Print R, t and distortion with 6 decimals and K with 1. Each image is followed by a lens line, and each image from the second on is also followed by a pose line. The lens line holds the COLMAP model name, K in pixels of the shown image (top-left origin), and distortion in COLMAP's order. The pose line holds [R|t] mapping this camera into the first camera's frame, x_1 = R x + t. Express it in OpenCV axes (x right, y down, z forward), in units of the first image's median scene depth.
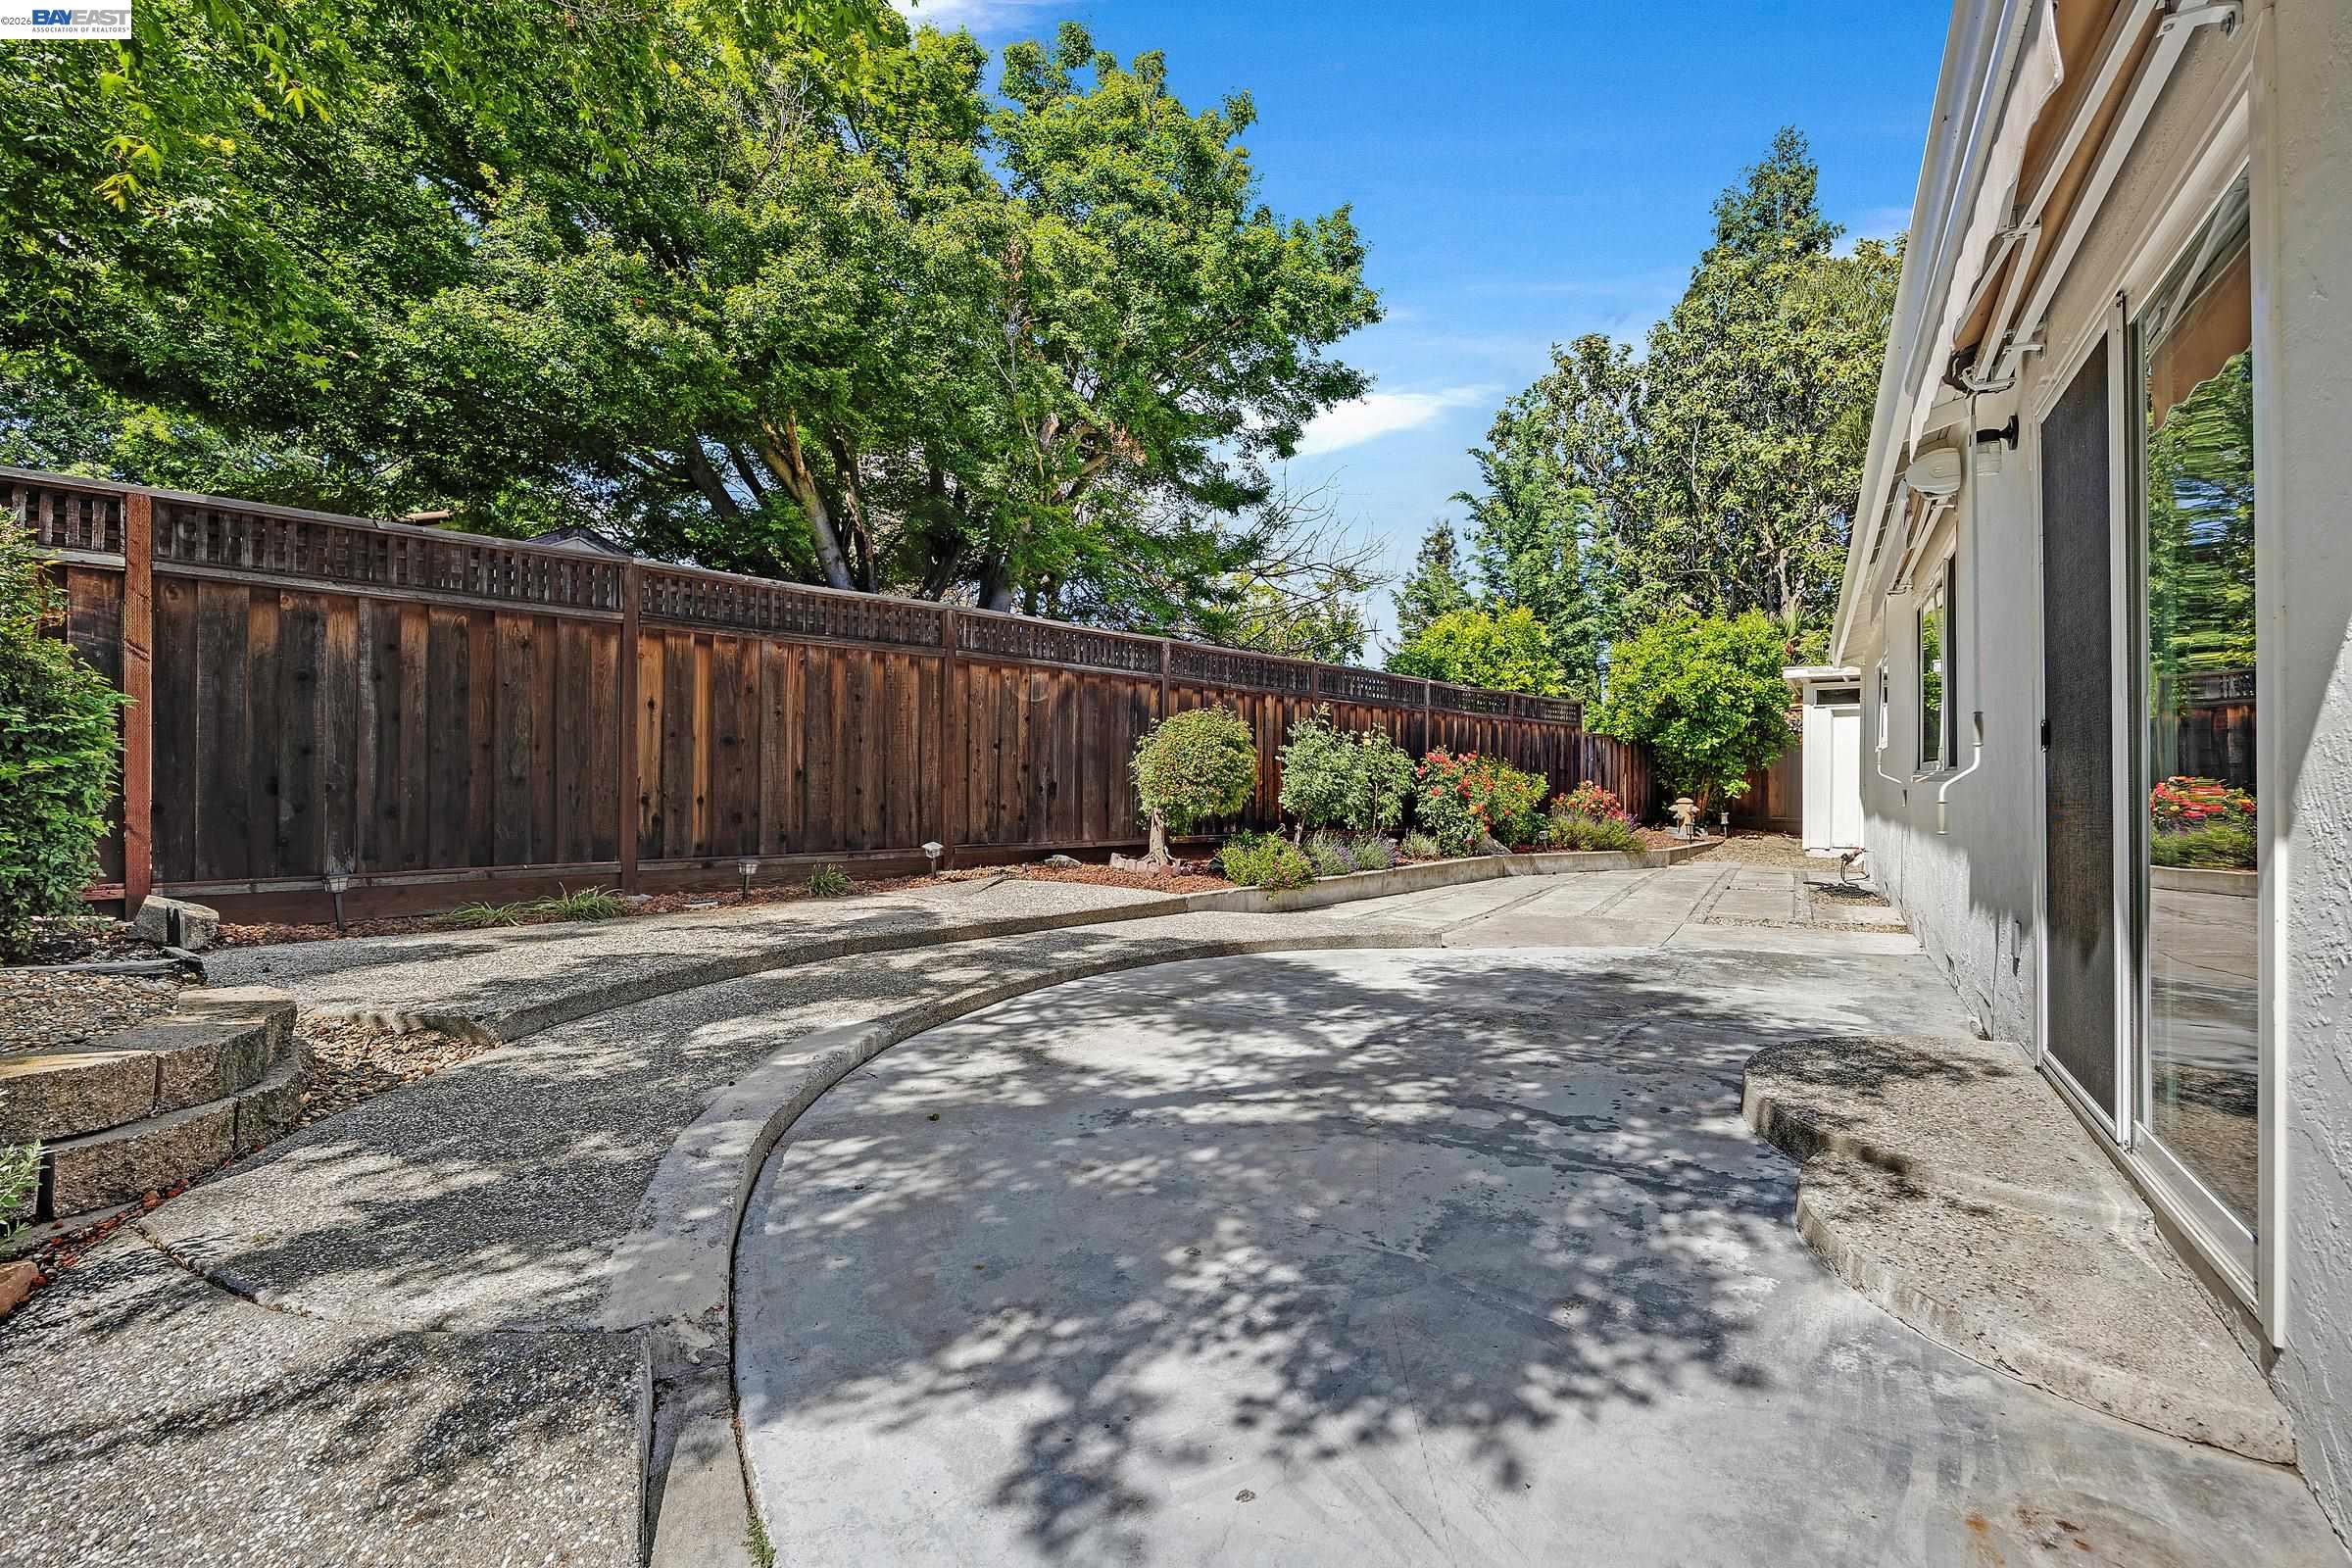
lens RADIAL K [[1049.0, 0, 1159.6], [0, 1049.0, 770.4], [0, 0, 1]] dist [-0.017806, 0.000352]
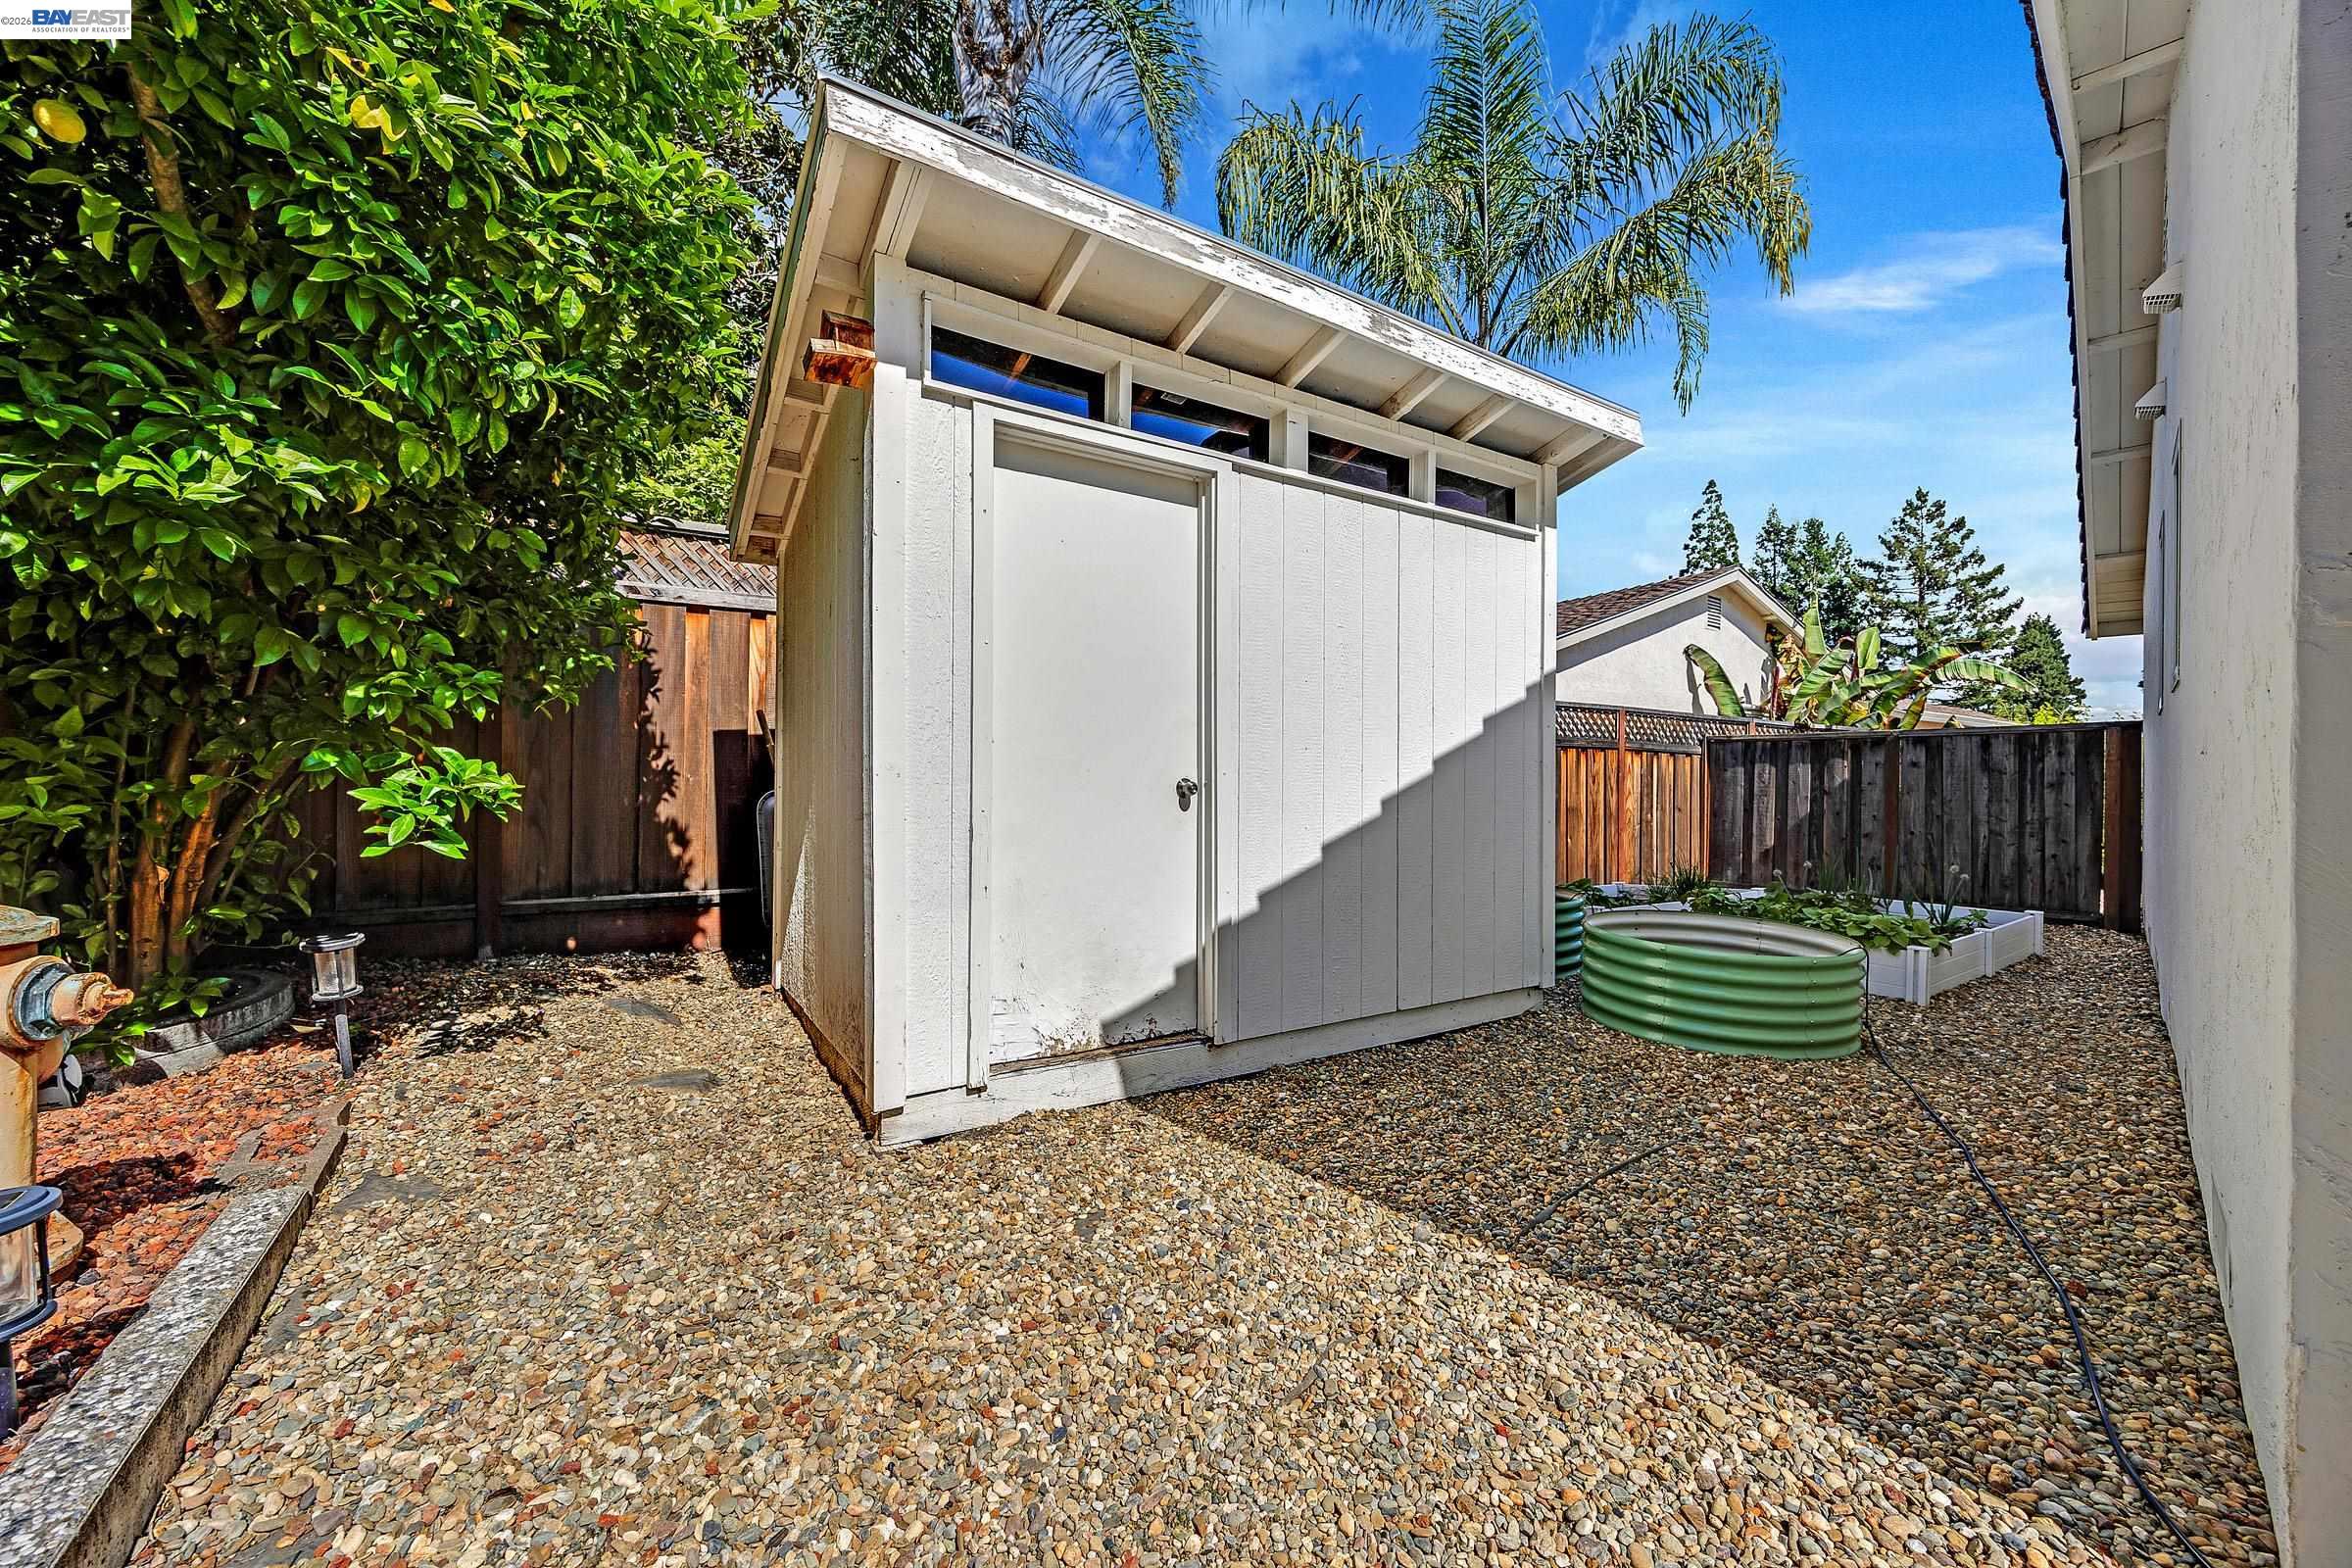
lens RADIAL K [[908.1, 0, 1176.0], [0, 908.1, 784.0], [0, 0, 1]] dist [-0.000662, -0.000004]
pose [[0.241967, -0.008936, 0.970243, 0.449336], [-0.010263, 0.999878, 0.011769, 0.011874], [-0.970230, -0.012806, 0.241846, 0.868889]]
